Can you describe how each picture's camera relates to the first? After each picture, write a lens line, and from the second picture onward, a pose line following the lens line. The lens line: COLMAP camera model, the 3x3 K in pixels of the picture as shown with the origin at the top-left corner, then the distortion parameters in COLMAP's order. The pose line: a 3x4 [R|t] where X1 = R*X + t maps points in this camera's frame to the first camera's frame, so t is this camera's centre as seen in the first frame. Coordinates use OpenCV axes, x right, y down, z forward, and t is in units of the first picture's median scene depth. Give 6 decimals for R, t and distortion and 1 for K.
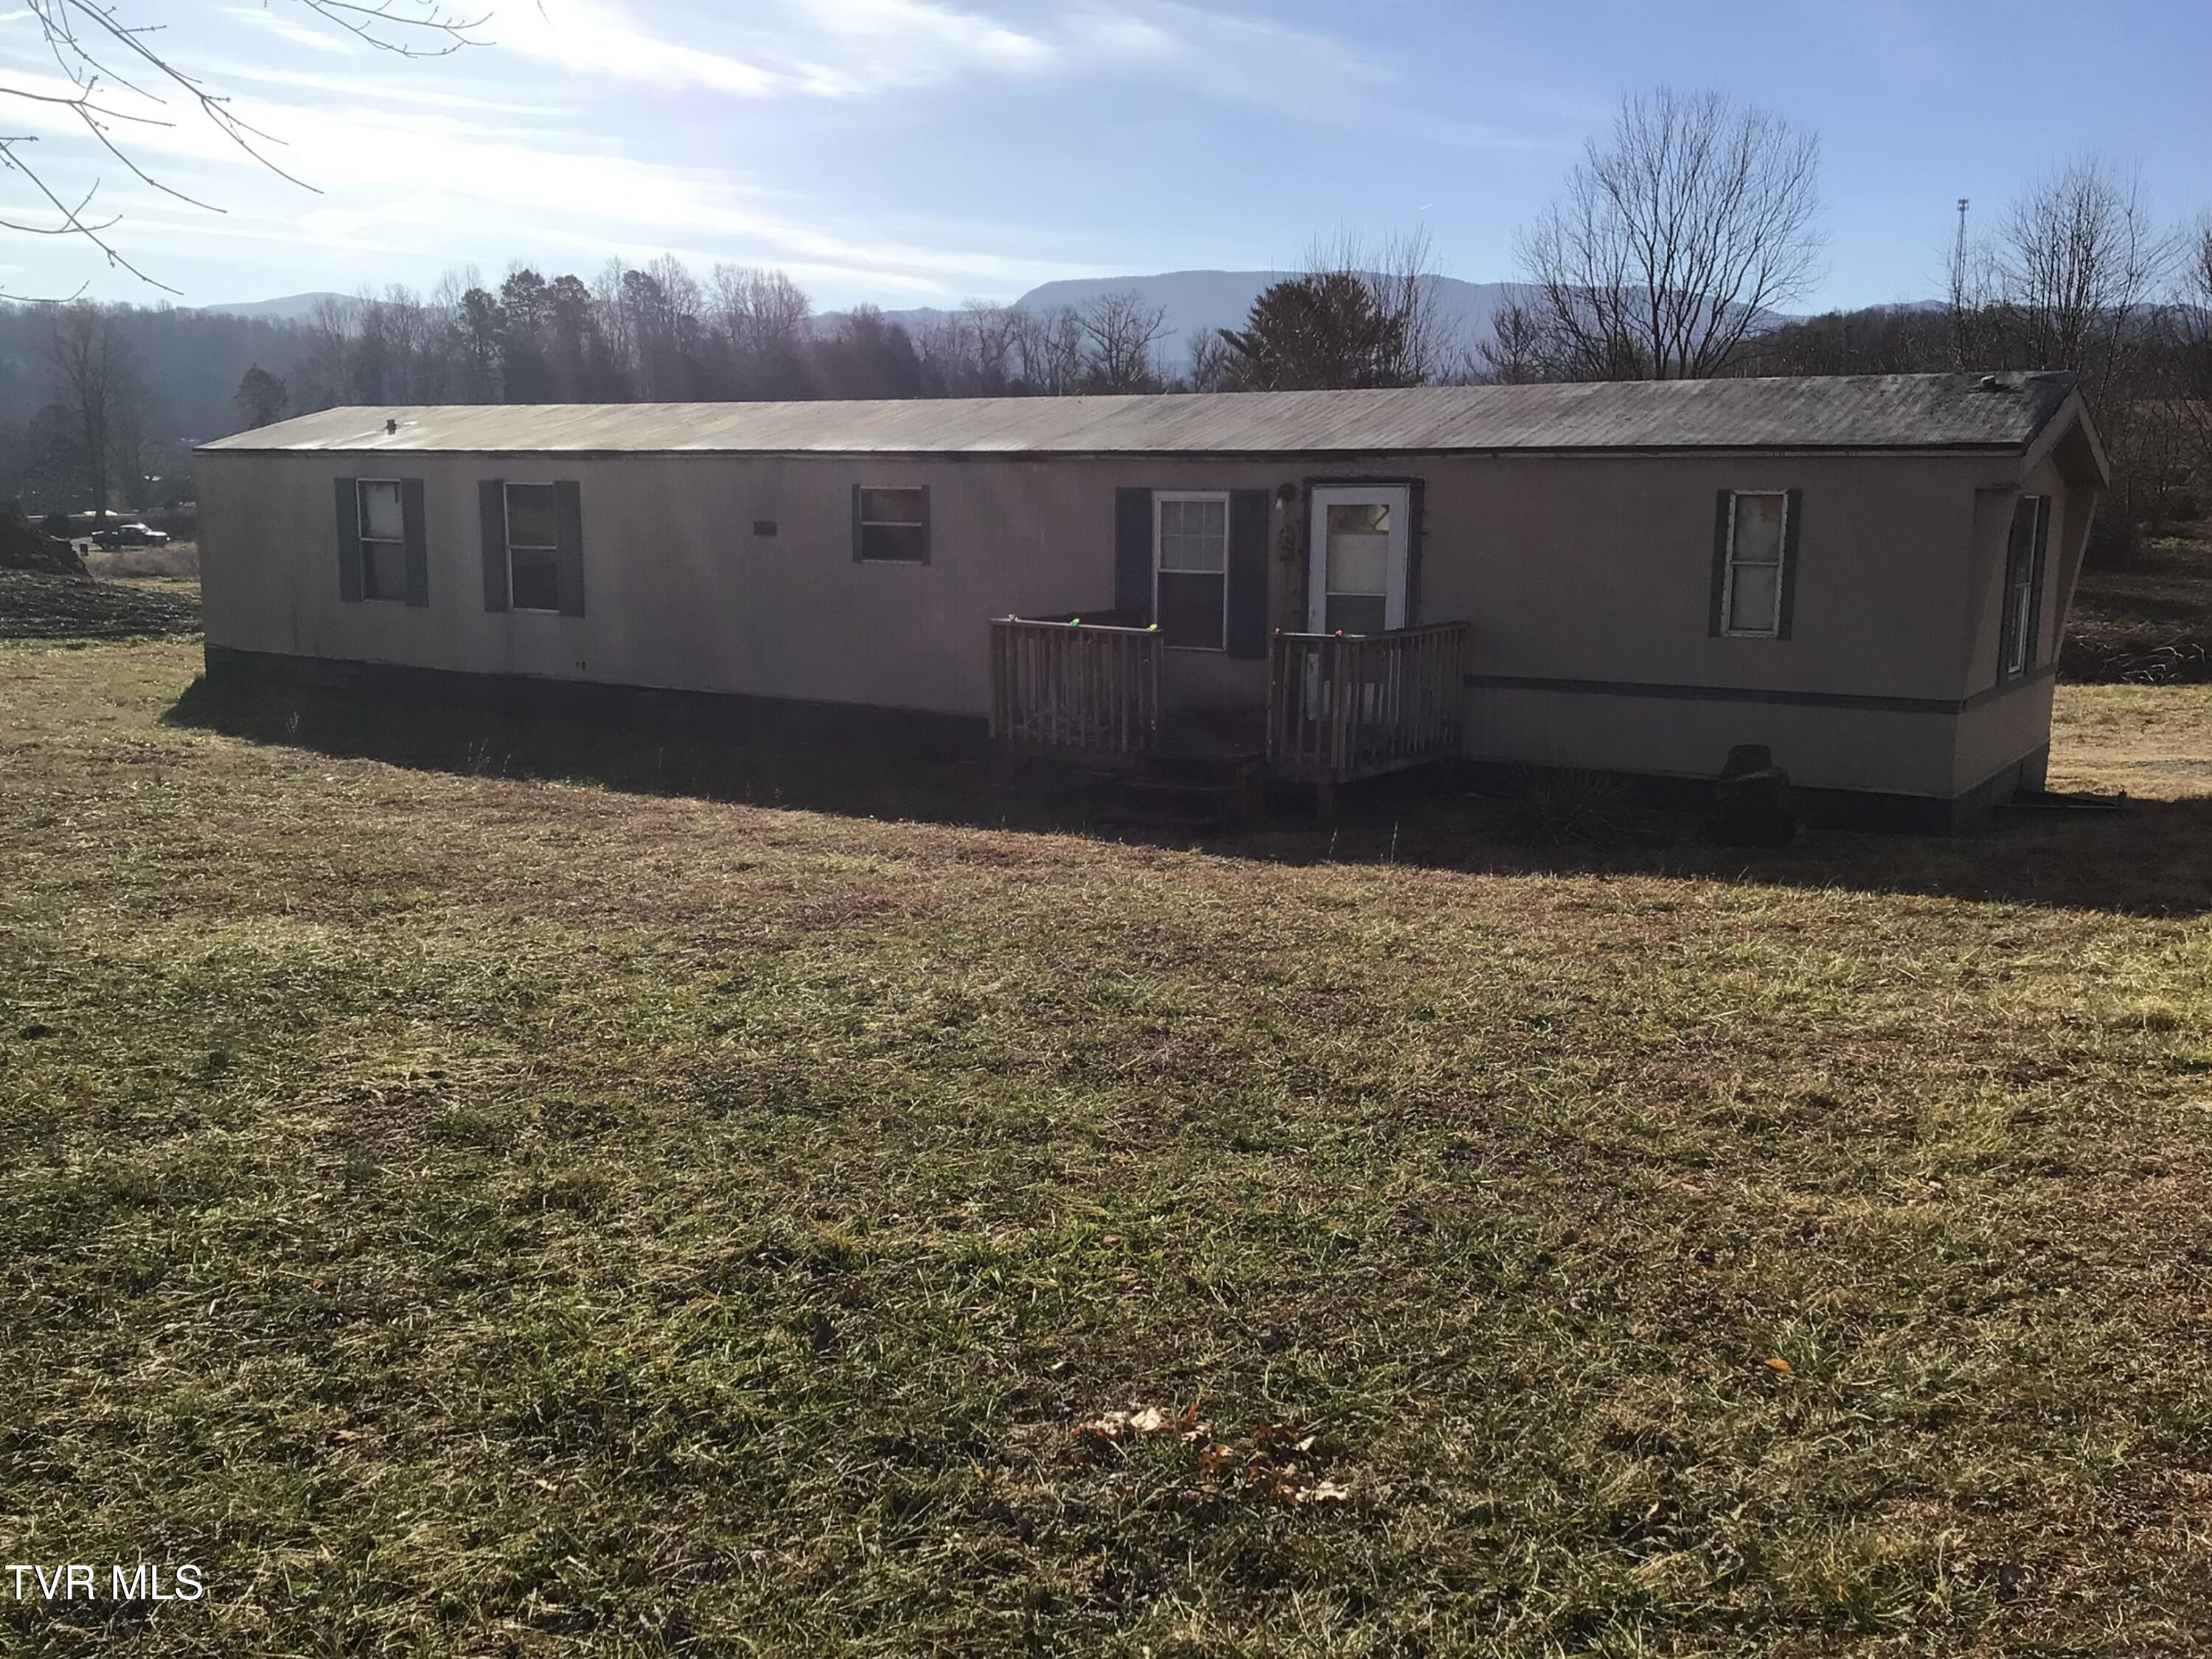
lens RADIAL K [[1978.4, 0, 1104.6], [0, 1978.4, 858.1], [0, 0, 1]] dist [0.105269, -0.216379]
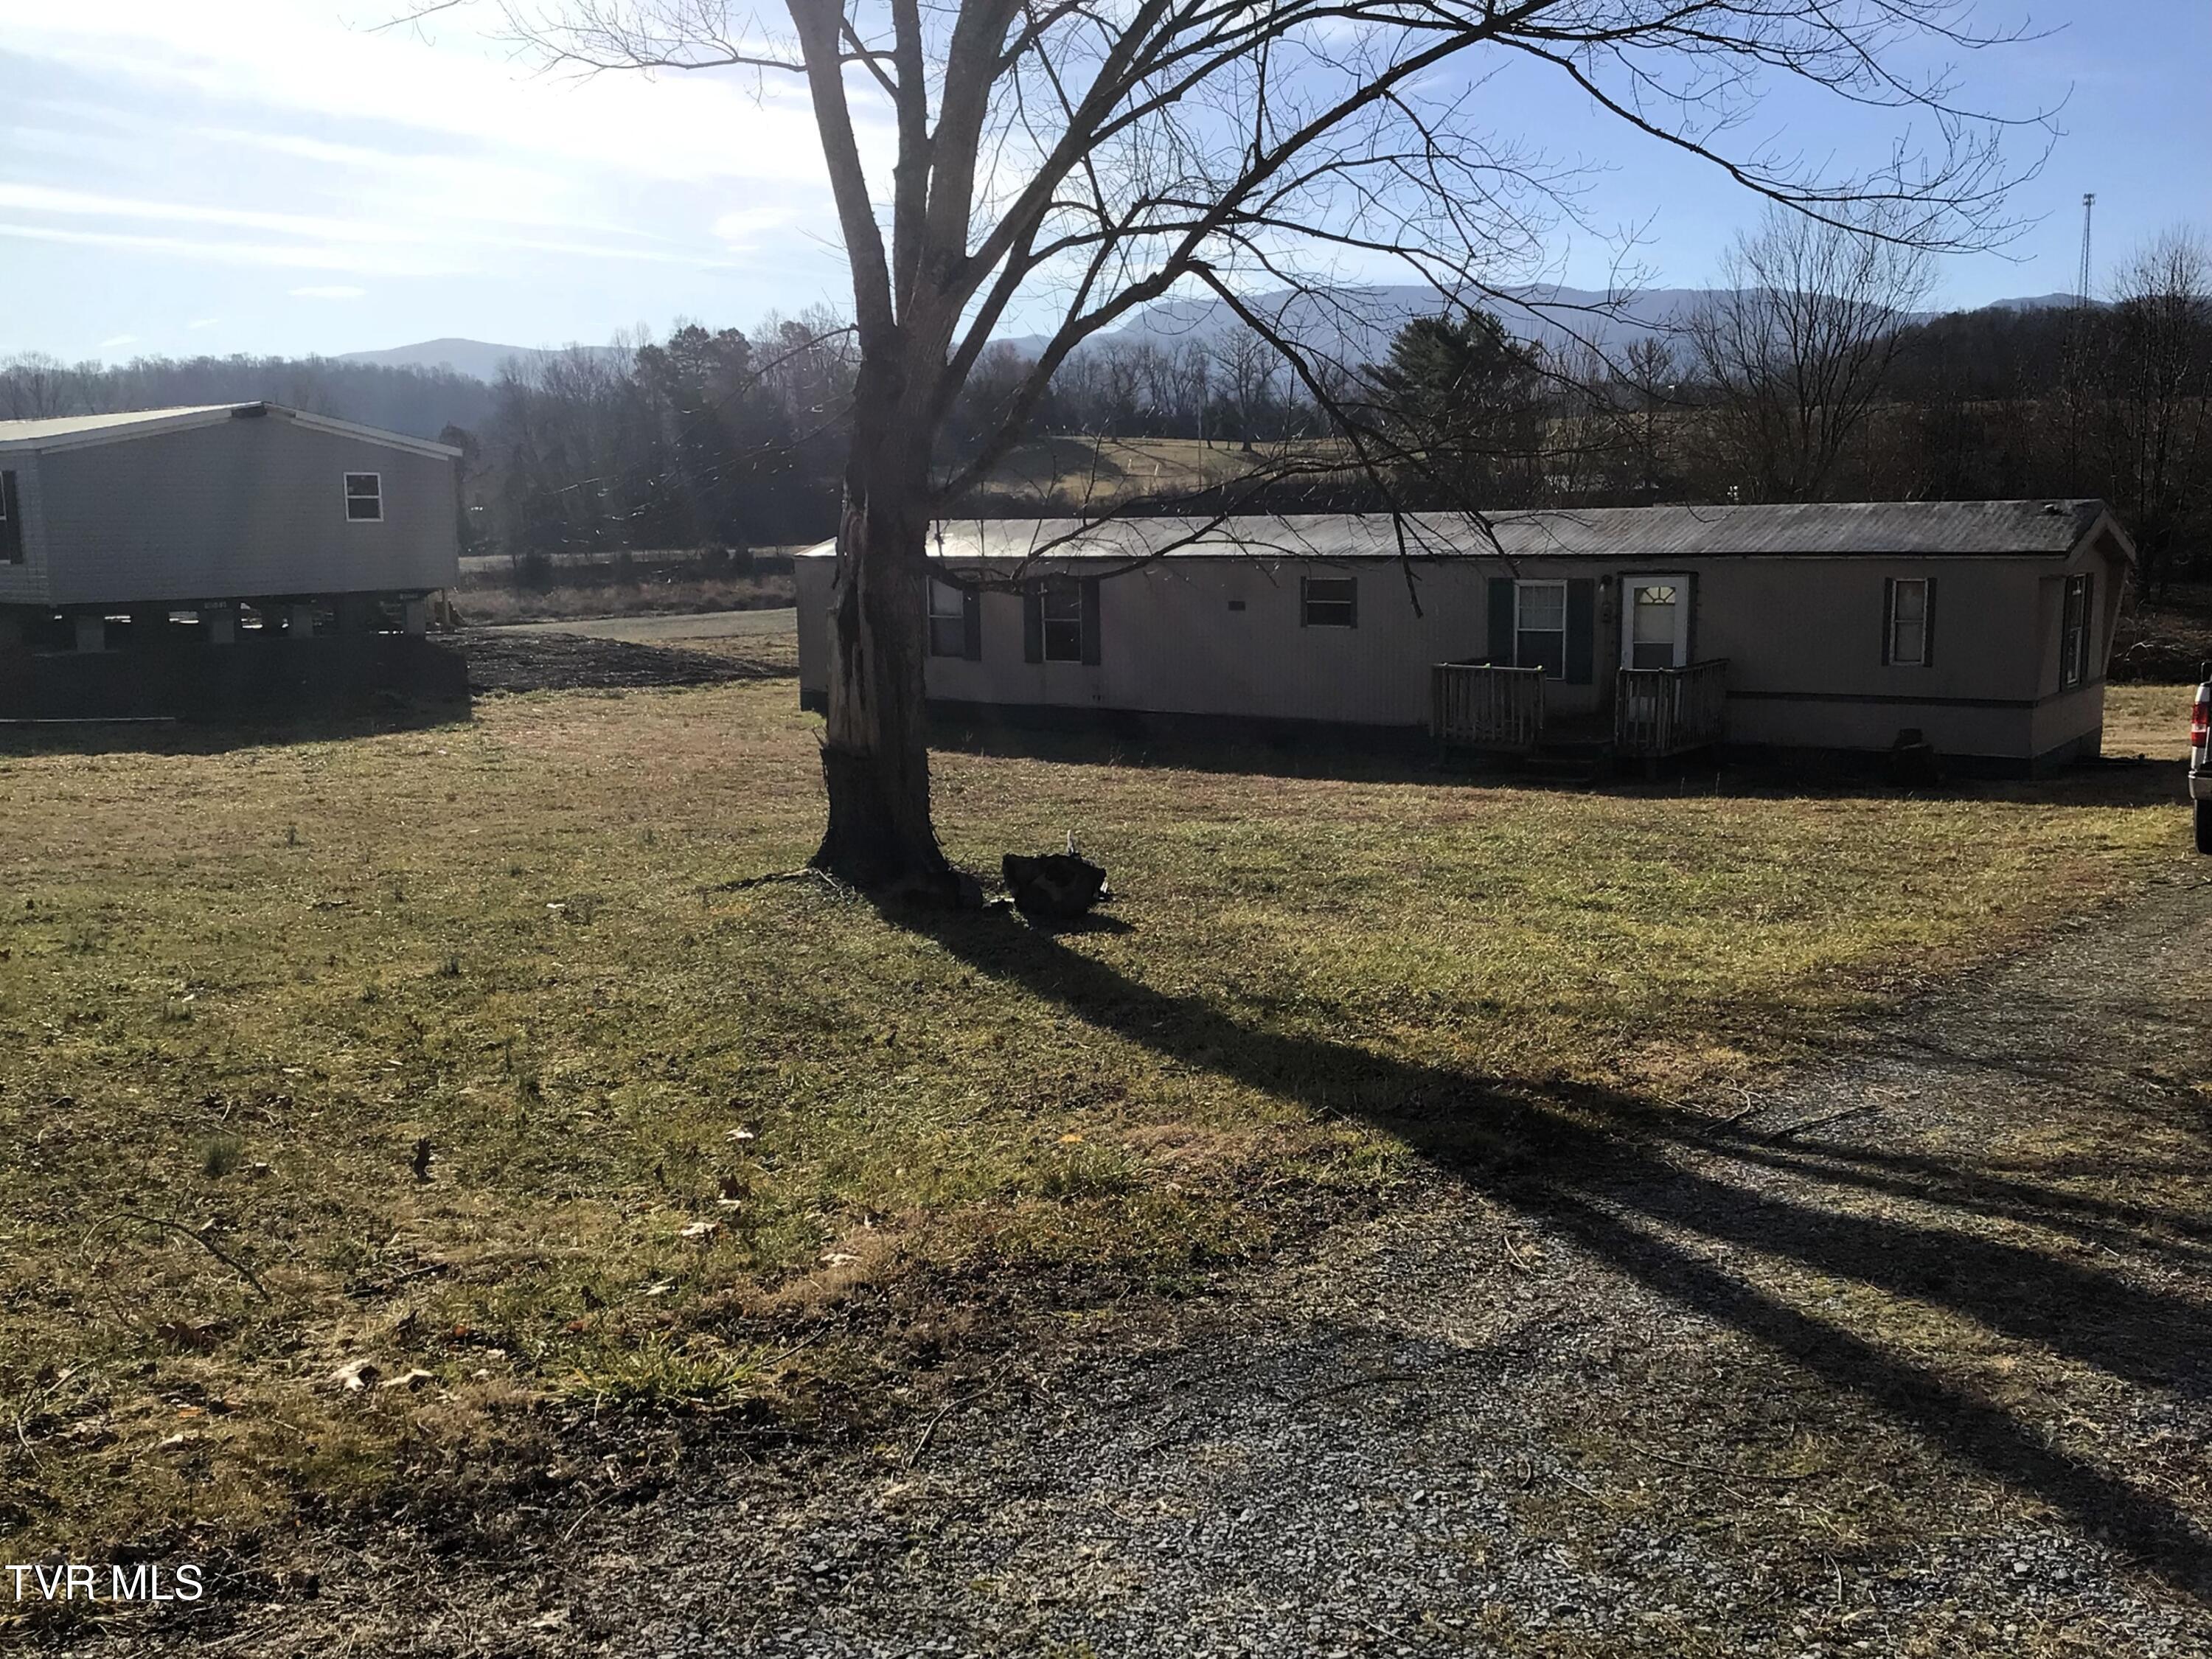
lens RADIAL K [[1992.1, 0, 1106.0], [0, 1992.1, 829.5], [0, 0, 1]] dist [0.105478, -0.207908]
pose [[0.998252, -0.017503, -0.056443, -0.193380], [0.016099, 0.999552, -0.025225, 0.044446], [0.056859, 0.024272, 0.998087, -0.548594]]
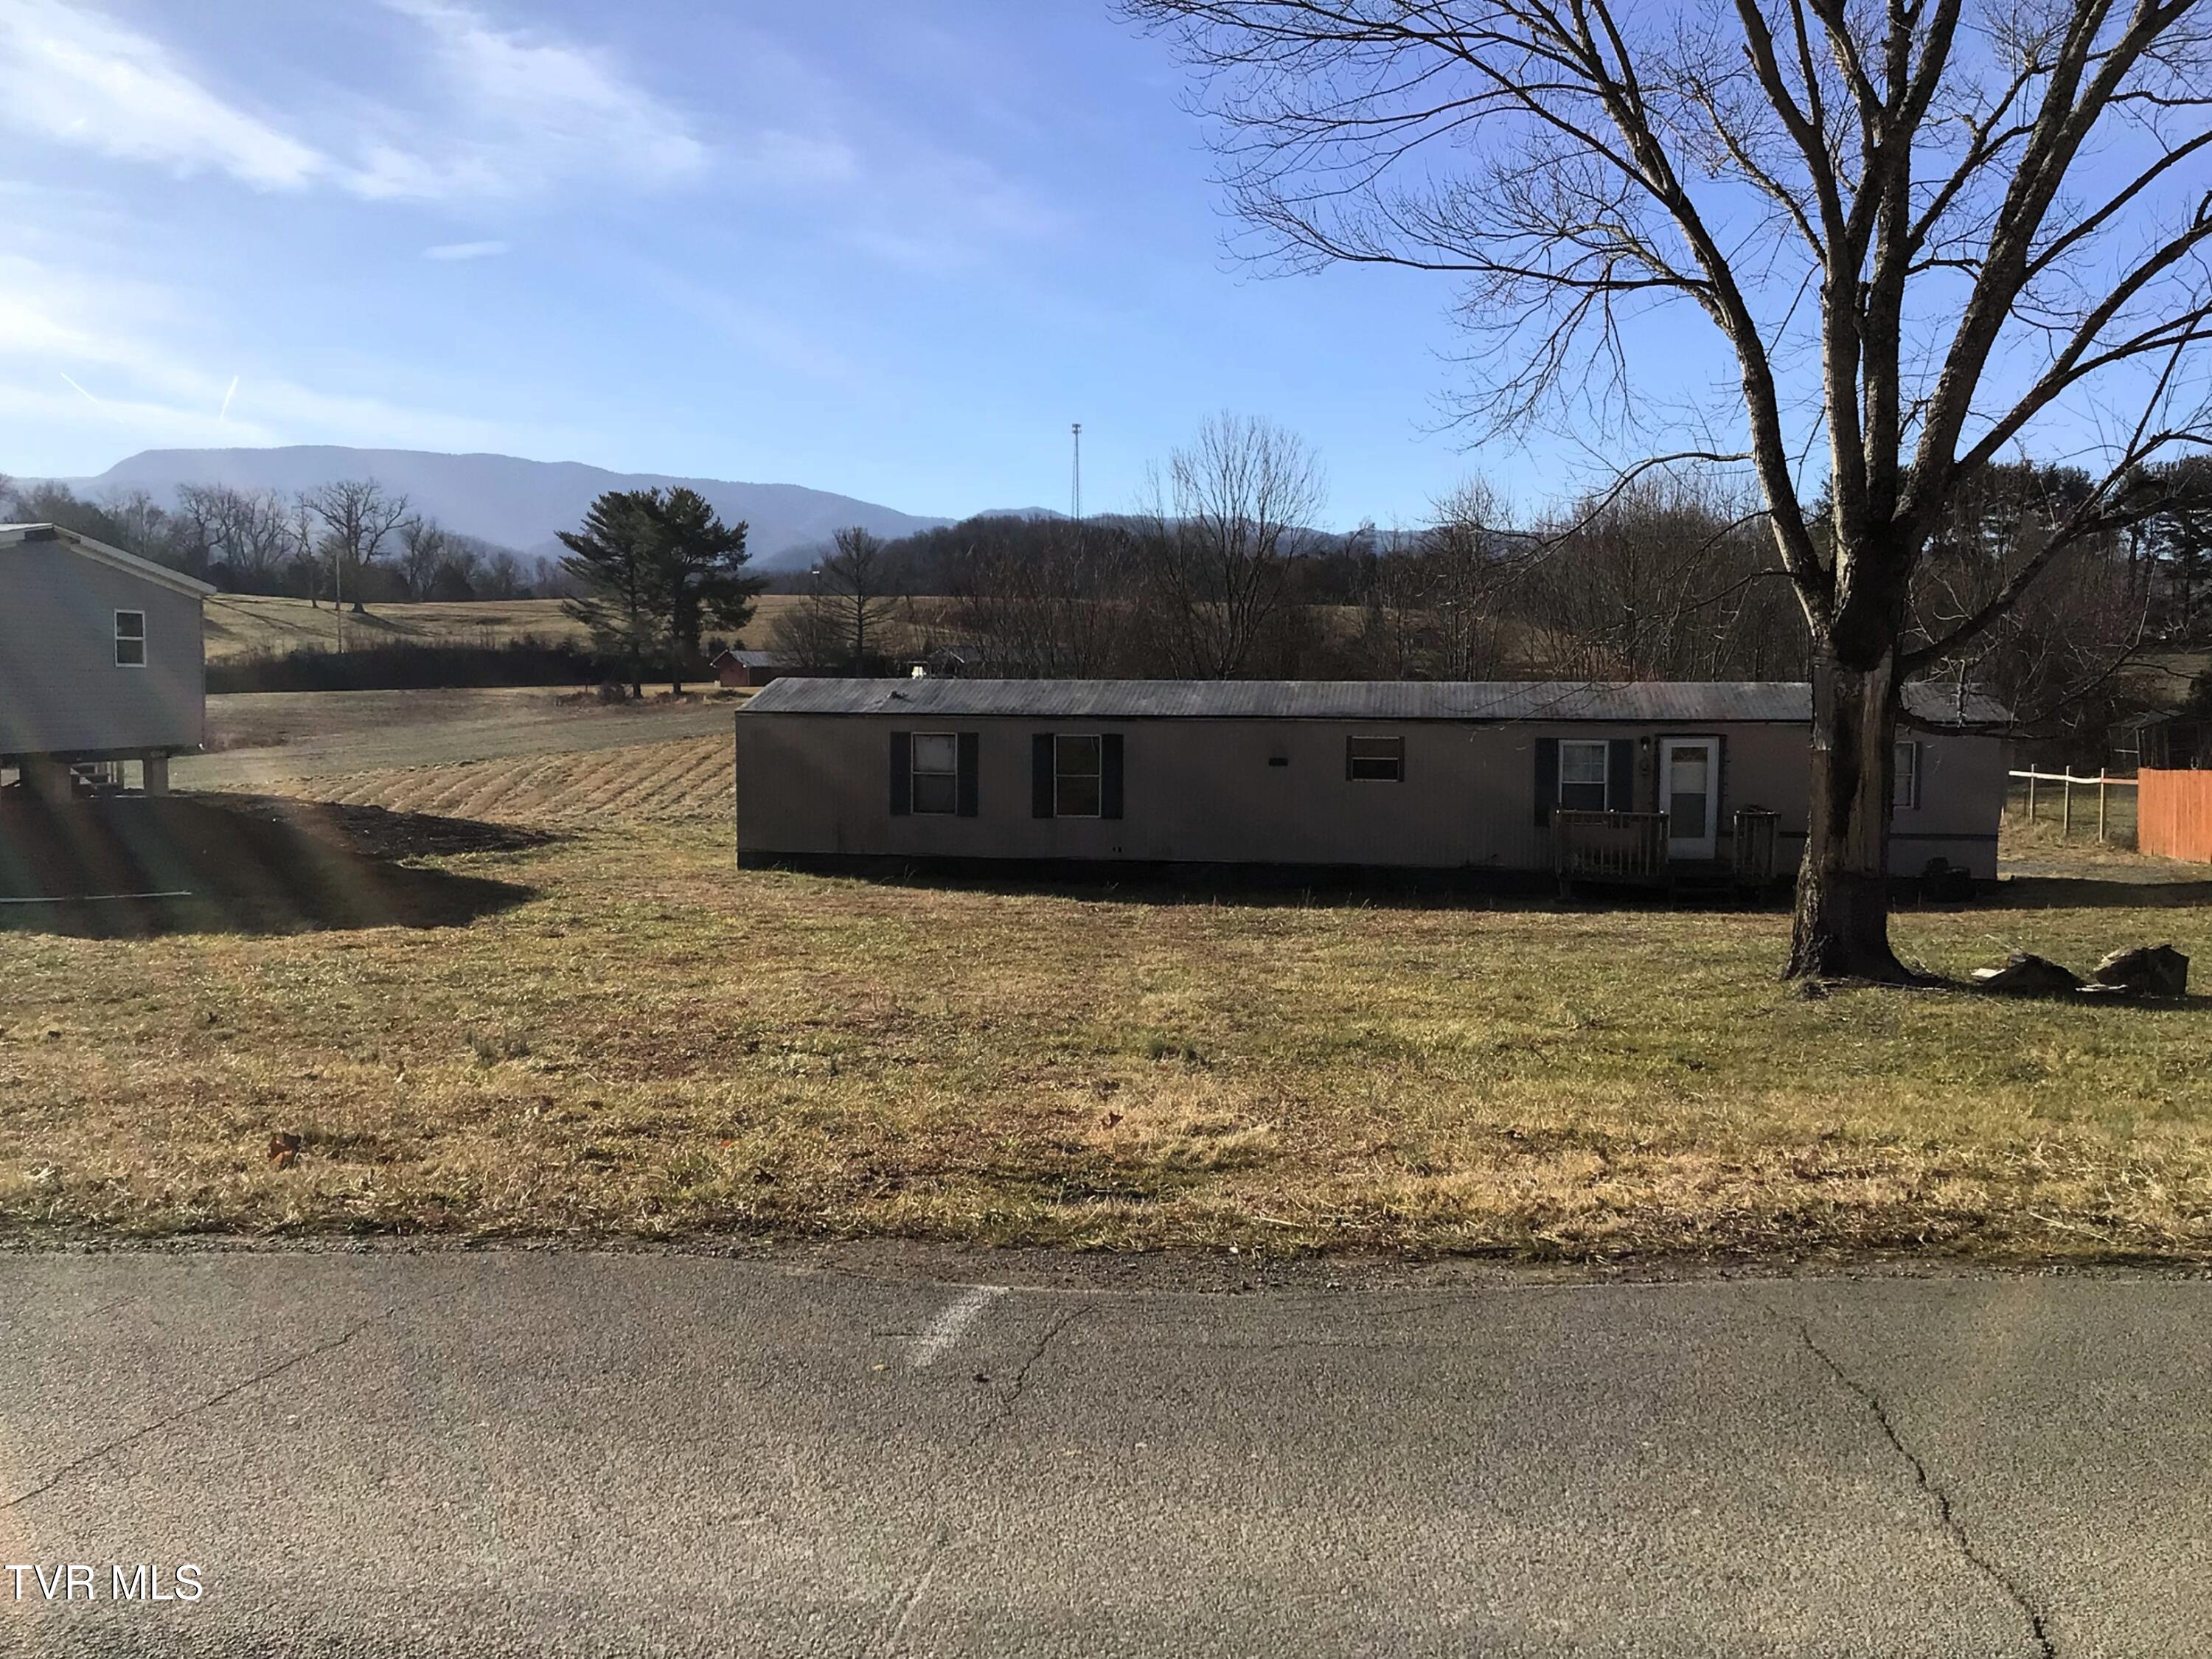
lens RADIAL K [[1992.1, 0, 1106.0], [0, 1992.1, 829.5], [0, 0, 1]] dist [0.105478, -0.207908]
pose [[0.915593, -0.034035, 0.400662, -1.007507], [0.075823, 0.993150, -0.088906, 0.029310], [-0.394892, 0.111781, 0.911902, -0.478045]]
